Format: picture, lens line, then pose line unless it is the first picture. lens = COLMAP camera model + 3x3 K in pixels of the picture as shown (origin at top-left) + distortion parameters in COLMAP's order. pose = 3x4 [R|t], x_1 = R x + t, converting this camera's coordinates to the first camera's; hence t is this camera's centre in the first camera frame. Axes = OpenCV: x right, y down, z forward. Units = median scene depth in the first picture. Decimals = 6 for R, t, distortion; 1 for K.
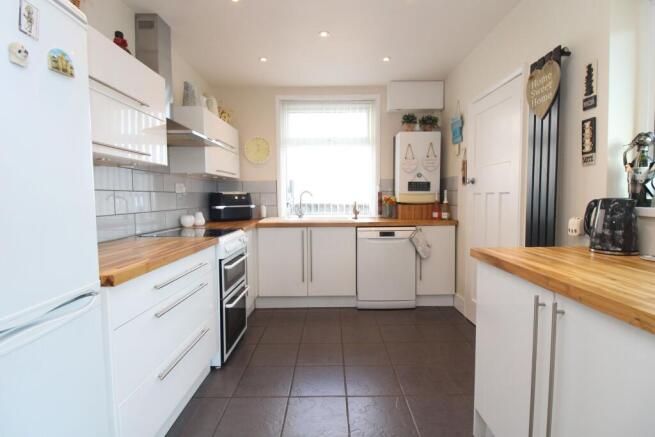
lens RADIAL K [[307.7, 0, 330.6], [0, 307.7, 216.0], [0, 0, 1]] dist [-0.008108, -0.000883]
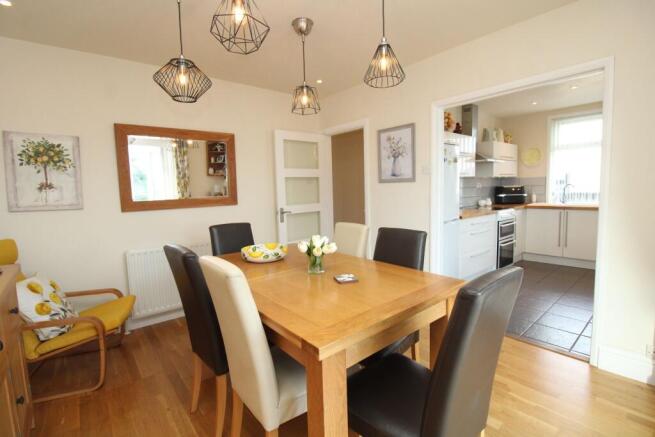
lens RADIAL K [[307.7, 0, 330.6], [0, 307.7, 216.0], [0, 0, 1]] dist [-0.008108, -0.000883]
pose [[0.640955, 0.055014, -0.765605, 0.321123], [-0.023310, 0.998363, 0.052224, 0.017571], [0.767225, -0.015627, 0.641188, -0.769495]]
